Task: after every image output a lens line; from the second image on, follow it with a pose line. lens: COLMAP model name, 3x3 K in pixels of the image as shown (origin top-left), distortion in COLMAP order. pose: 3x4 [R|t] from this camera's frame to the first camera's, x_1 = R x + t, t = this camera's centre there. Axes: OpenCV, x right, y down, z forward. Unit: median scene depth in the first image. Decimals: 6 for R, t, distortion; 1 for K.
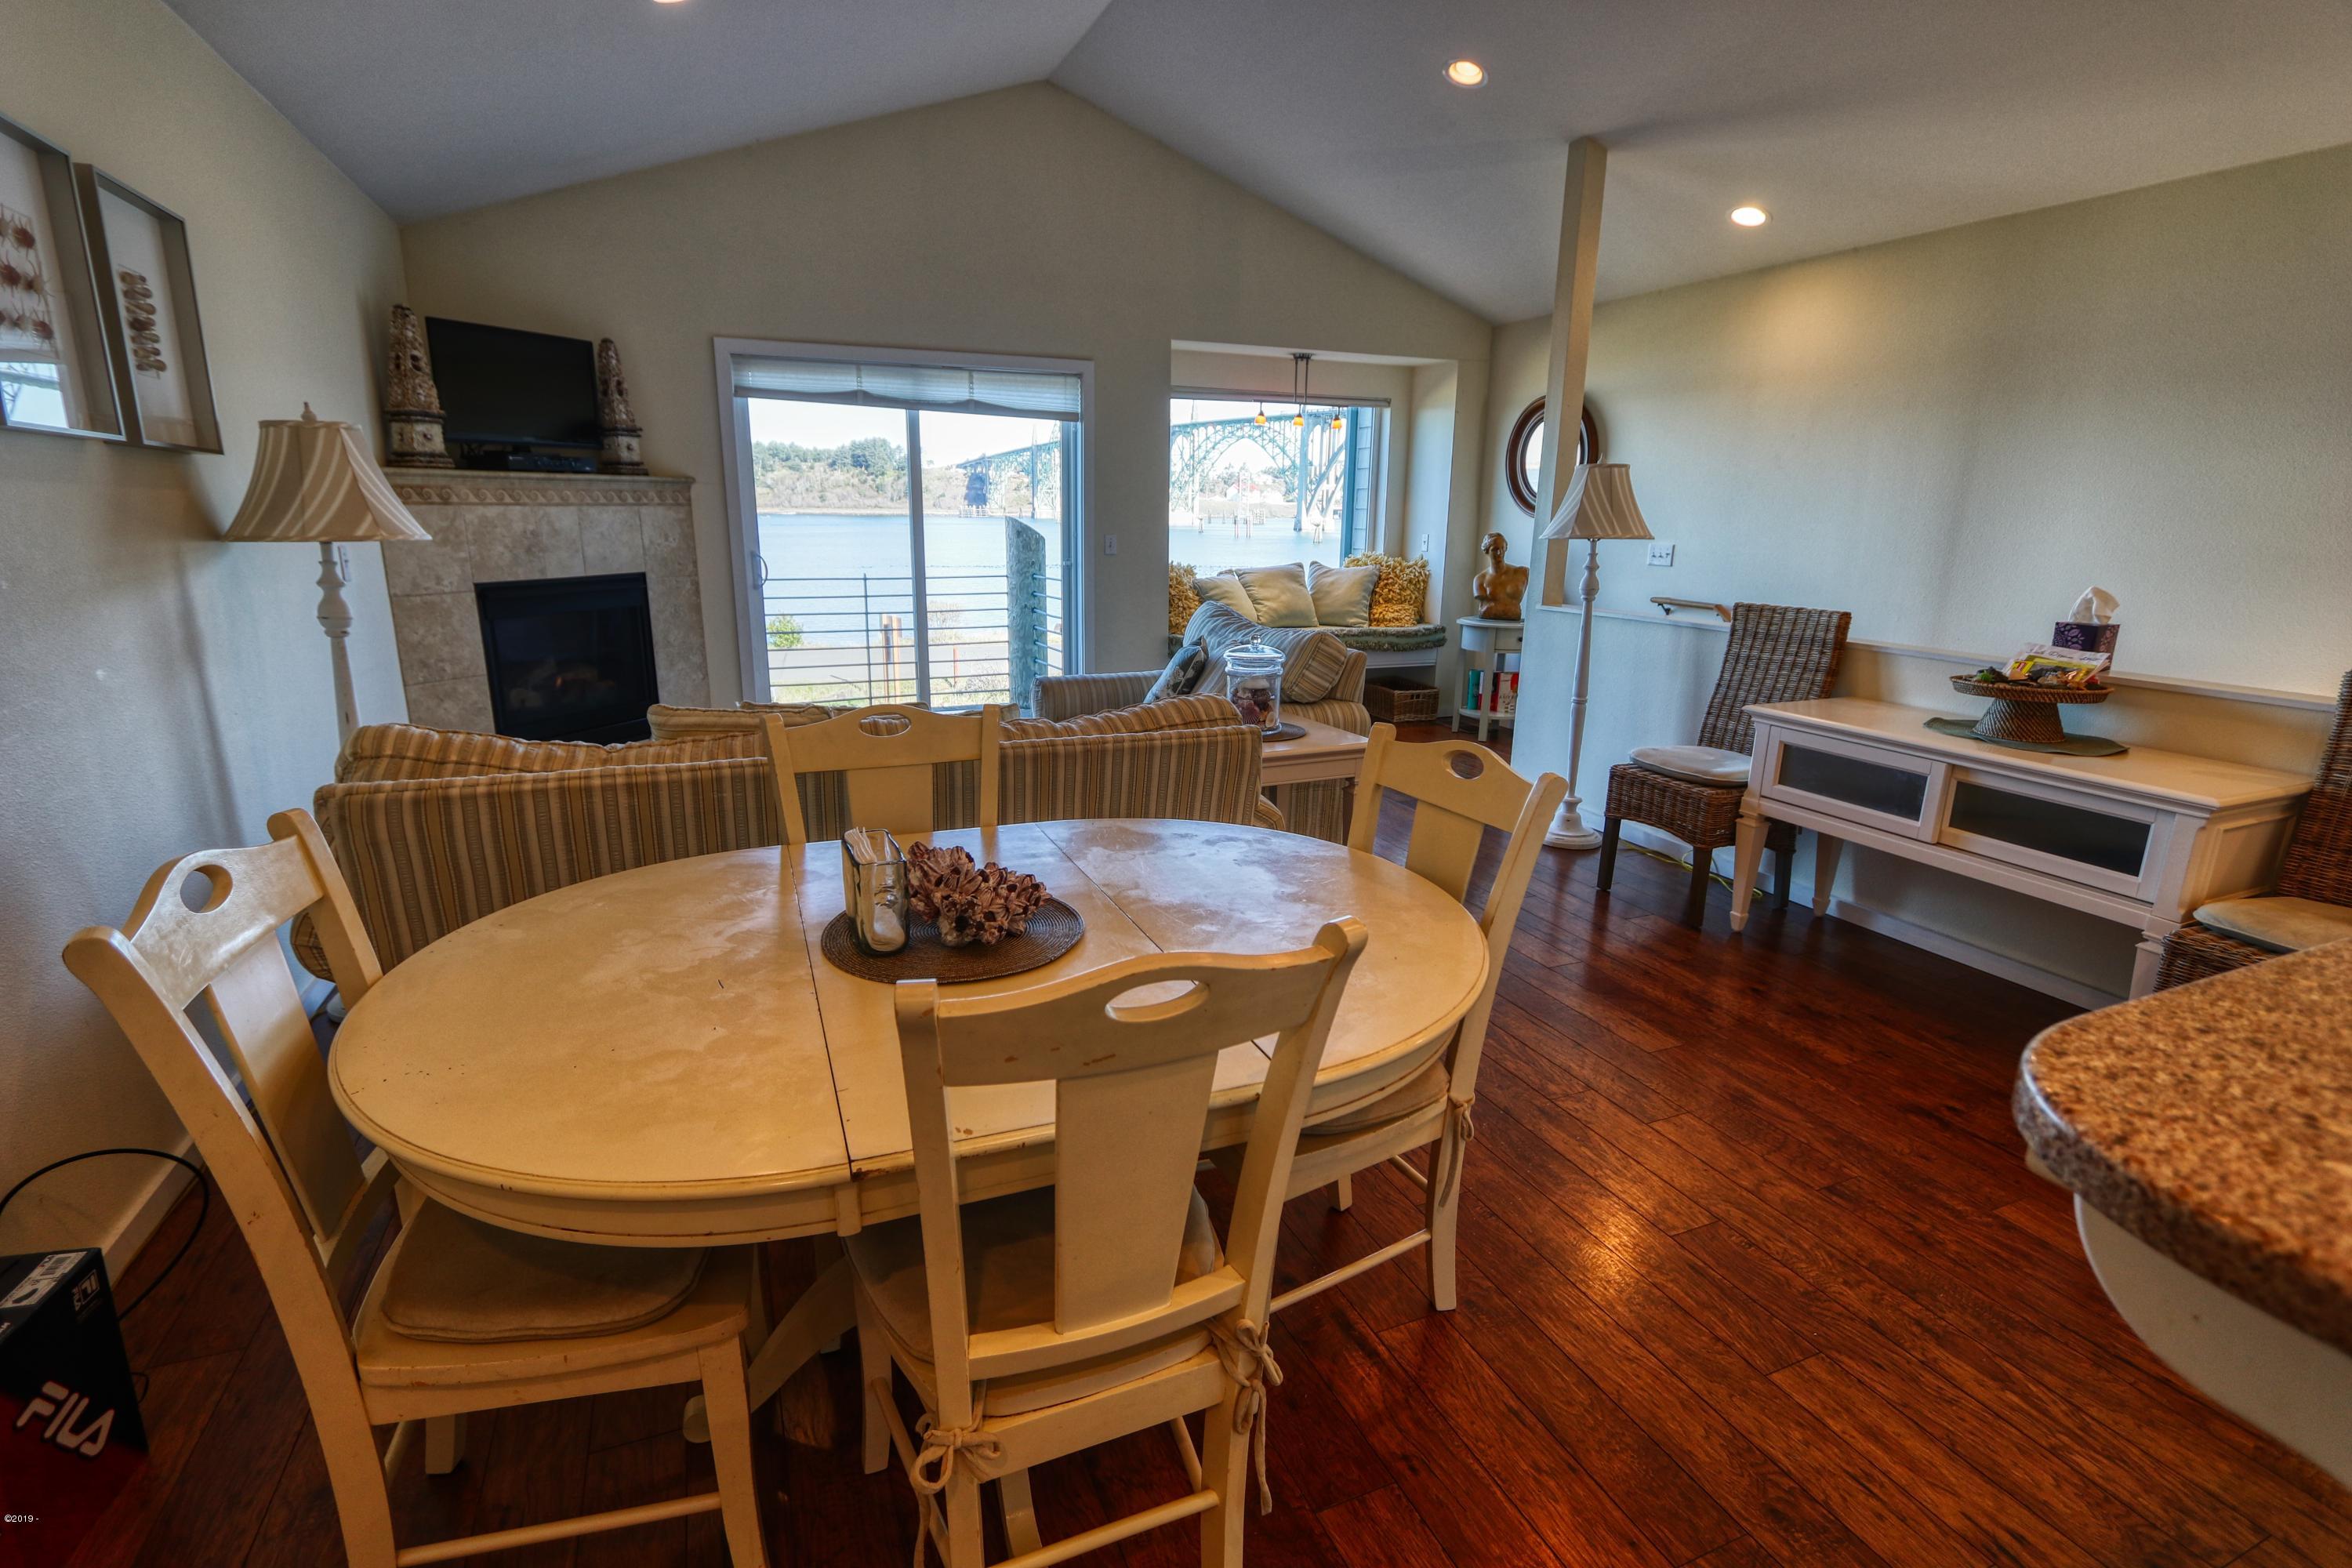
lens RADIAL K [[1085.8, 0, 1174.6], [0, 1085.8, 779.8], [0, 0, 1]] dist [-0.017853, 0.002435]
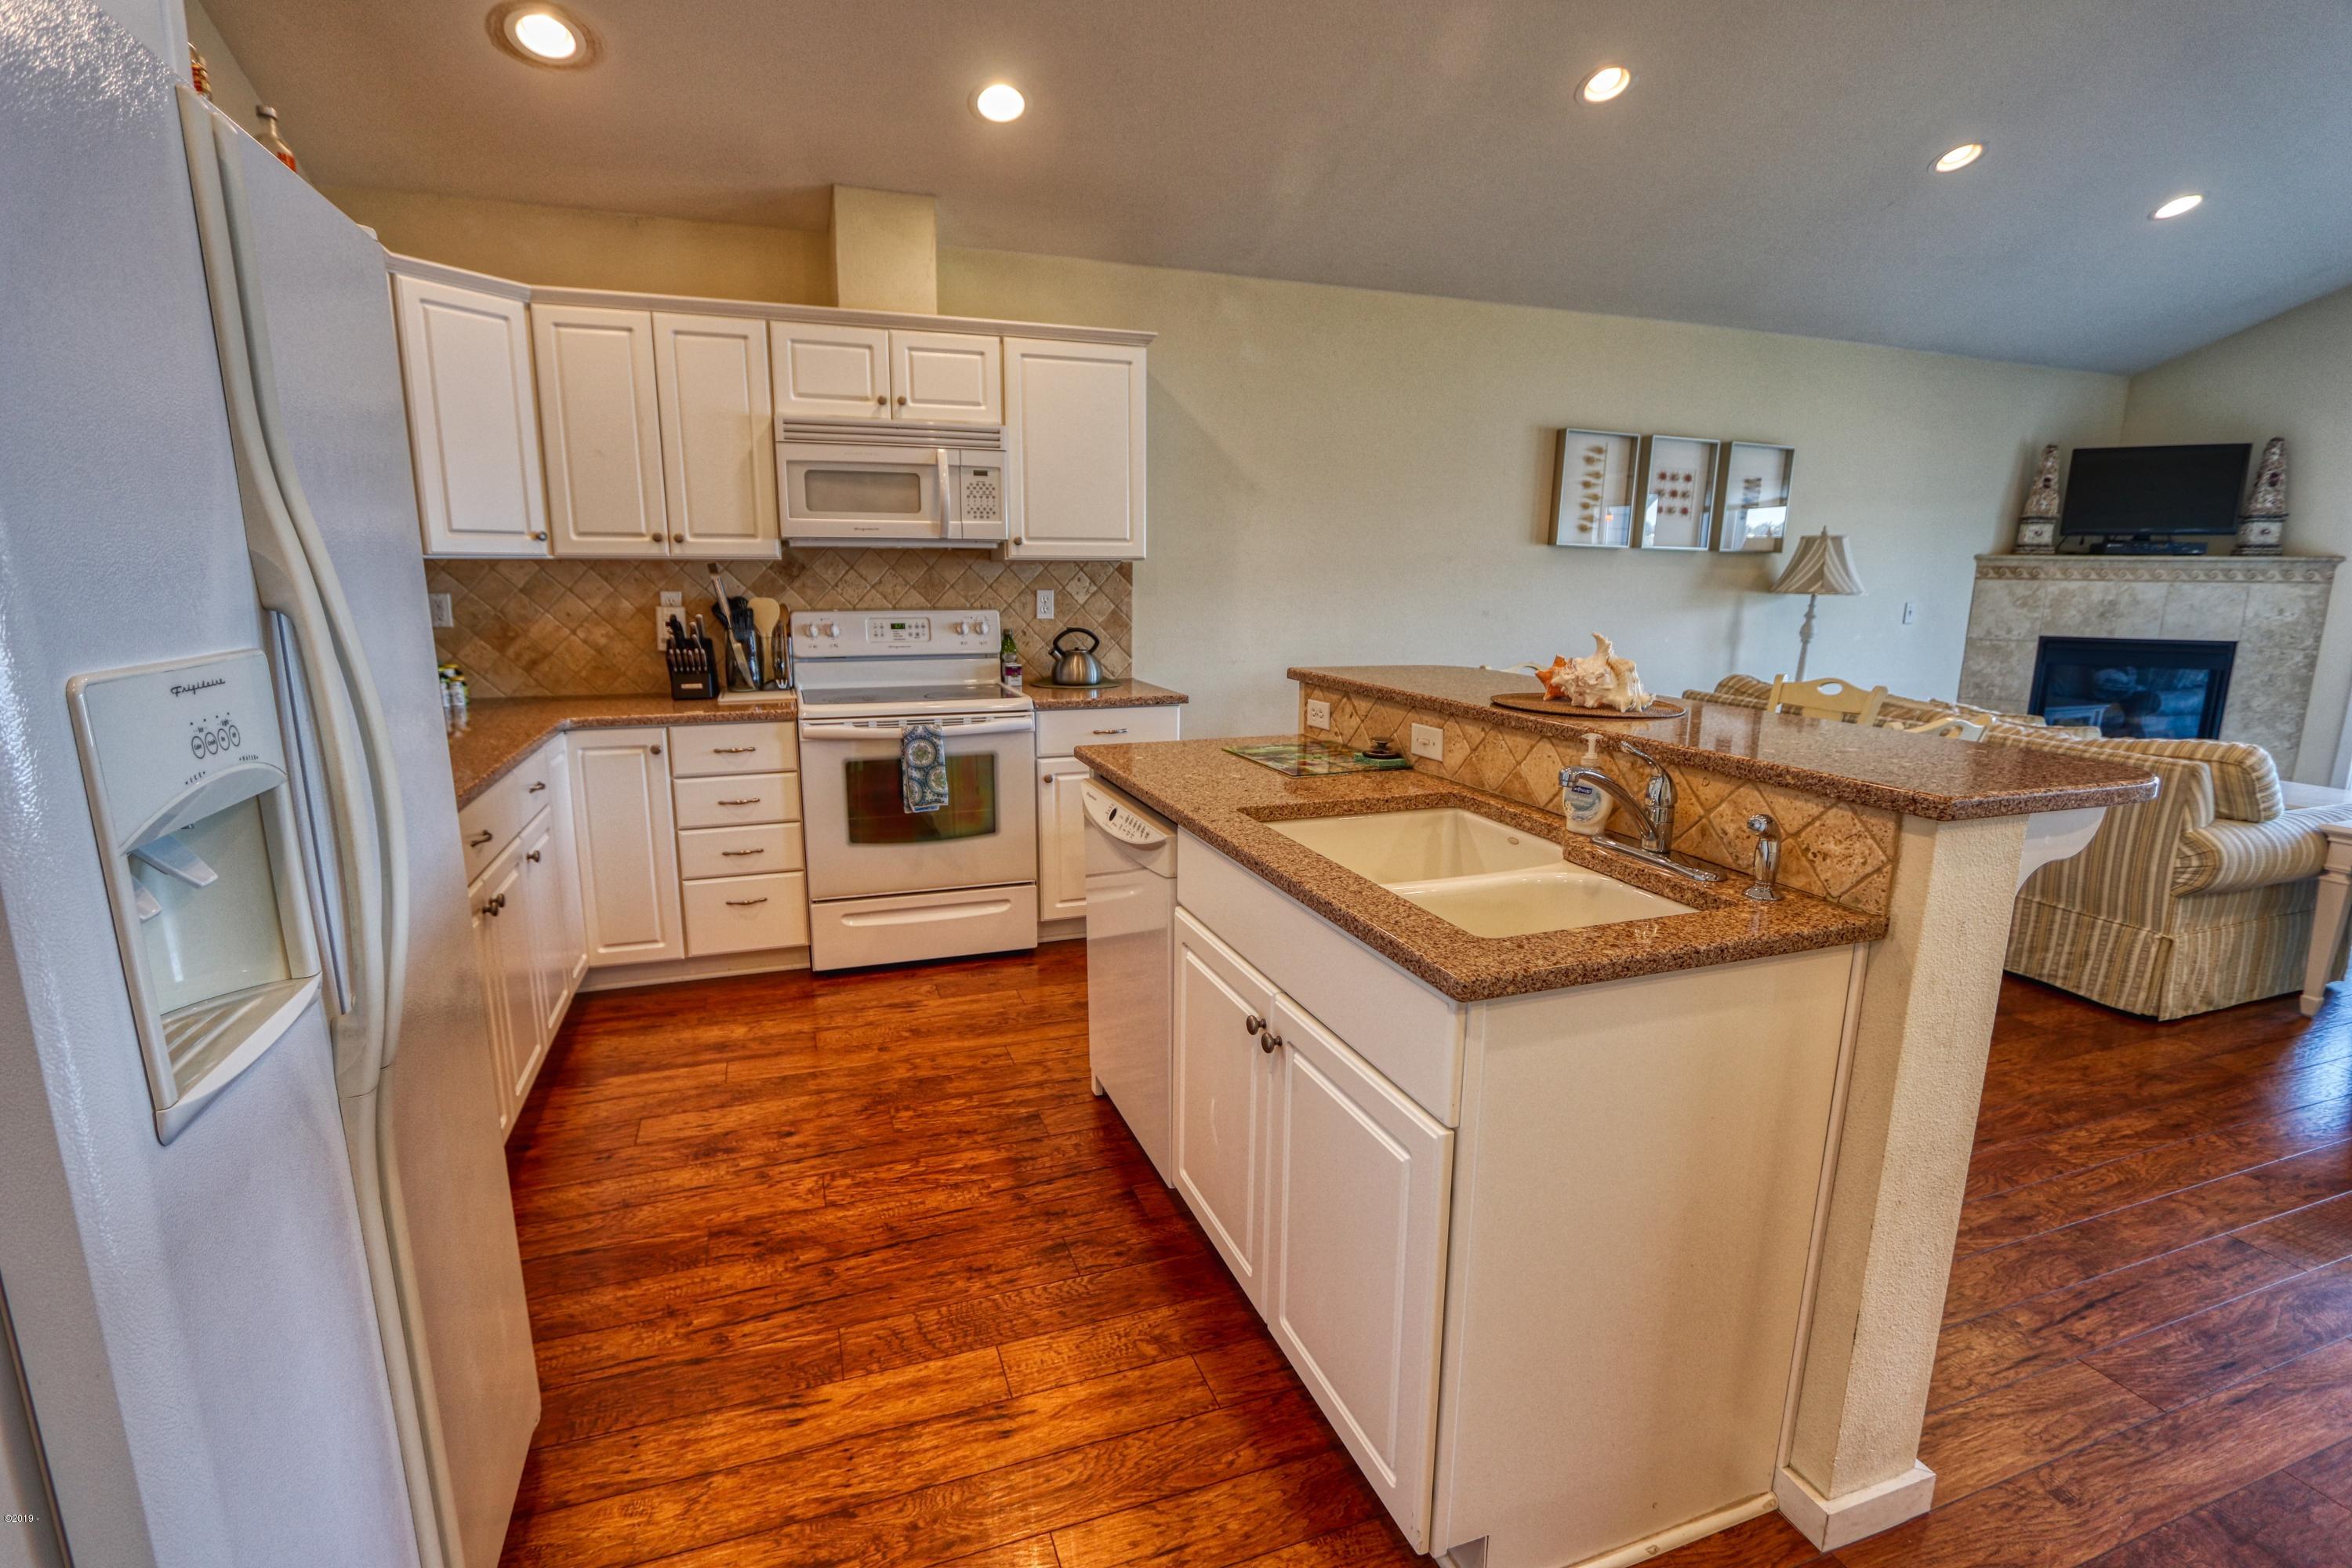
lens RADIAL K [[1085.8, 0, 1160.2], [0, 1085.8, 785.8], [0, 0, 1]] dist [-0.017853, 0.002435]
pose [[-0.058138, 0.182245, -0.981533, 0.757916], [-0.250812, 0.948994, 0.191059, 0.020298], [0.966288, 0.257288, -0.009464, -0.032718]]
